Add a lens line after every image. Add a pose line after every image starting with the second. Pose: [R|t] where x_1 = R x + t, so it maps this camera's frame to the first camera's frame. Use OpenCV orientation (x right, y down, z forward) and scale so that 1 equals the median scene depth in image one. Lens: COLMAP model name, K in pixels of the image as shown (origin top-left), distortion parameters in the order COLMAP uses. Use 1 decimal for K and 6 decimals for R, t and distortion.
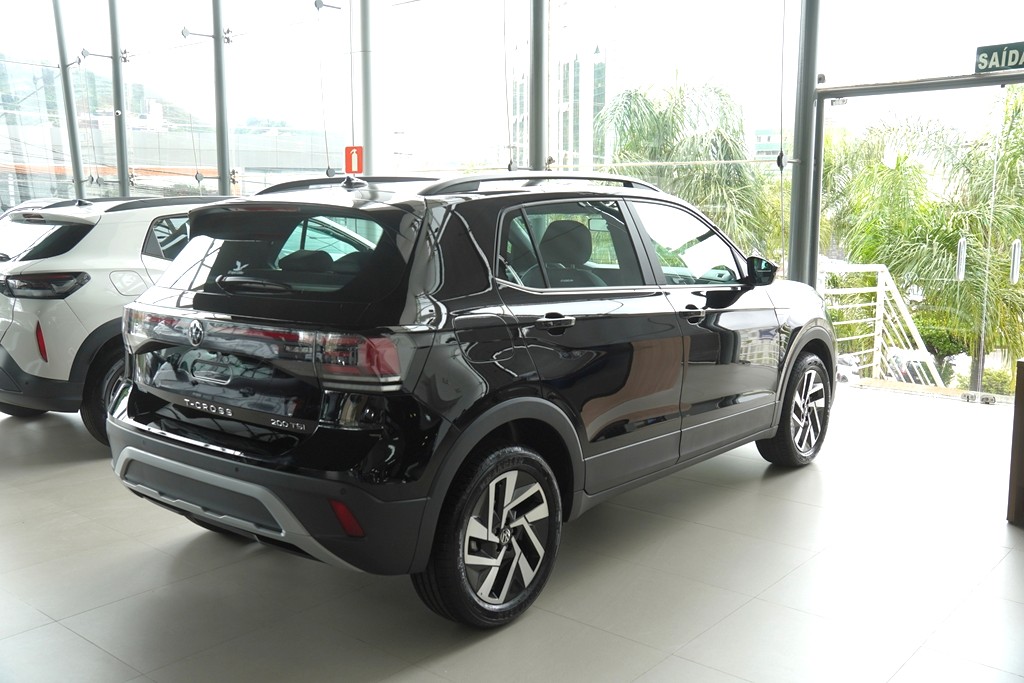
lens RADIAL K [[955.0, 0, 512.0], [0, 955.0, 341.5], [0, 0, 1]] dist [-0.038099, 0.020663]
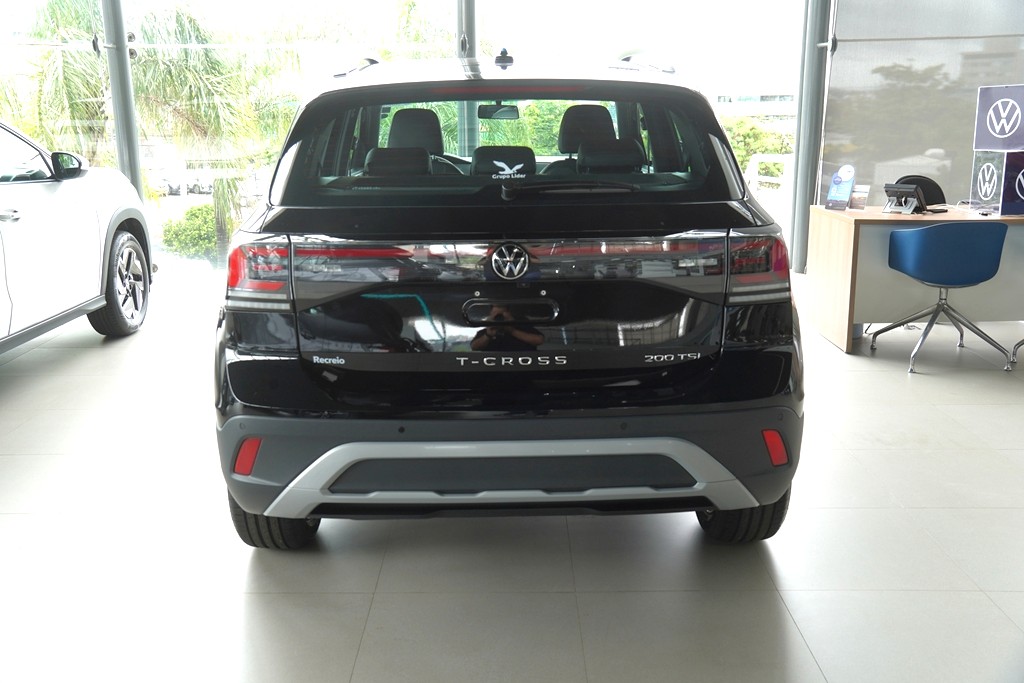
lens RADIAL K [[1054.0, 0, 512.0], [0, 1054.0, 341.5], [0, 0, 1]] dist [0.005432, 0.010072]
pose [[0.770232, -0.153411, 0.619038, -0.402359], [0.101022, 0.987731, 0.119085, -0.021138], [-0.629712, -0.029187, 0.776280, 0.175377]]
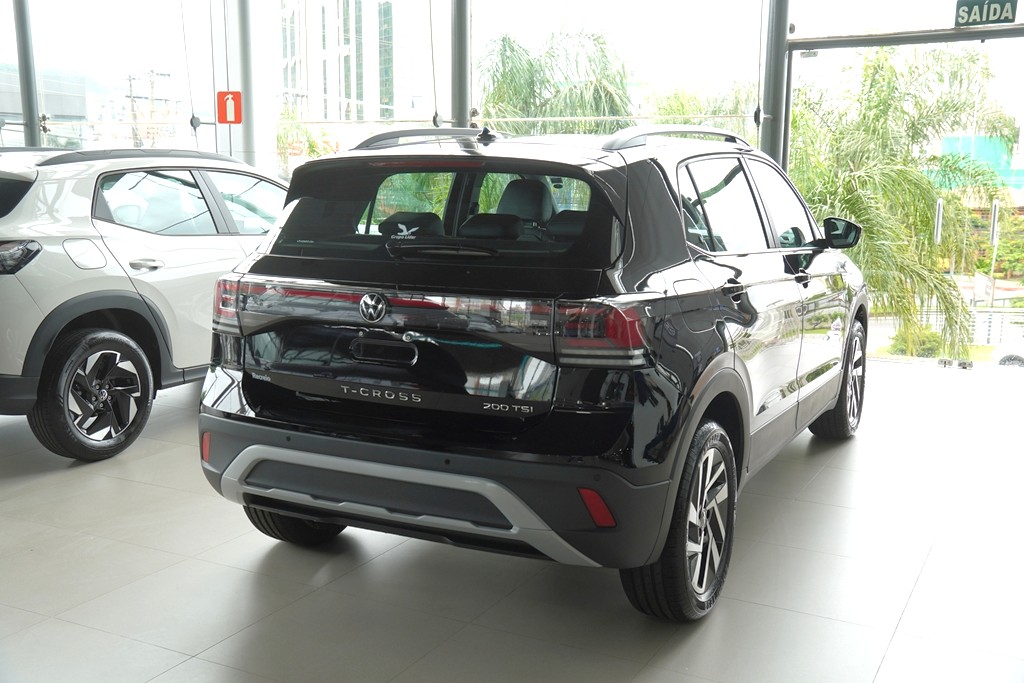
lens RADIAL K [[1078.3, 0, 512.0], [0, 1078.3, 341.5], [0, 0, 1]] dist [0.020397, -0.022700]
pose [[0.976986, -0.028334, 0.211413, -0.198808], [0.023896, 0.999438, 0.023518, 0.000887], [-0.211961, -0.017924, 0.977114, 0.008513]]
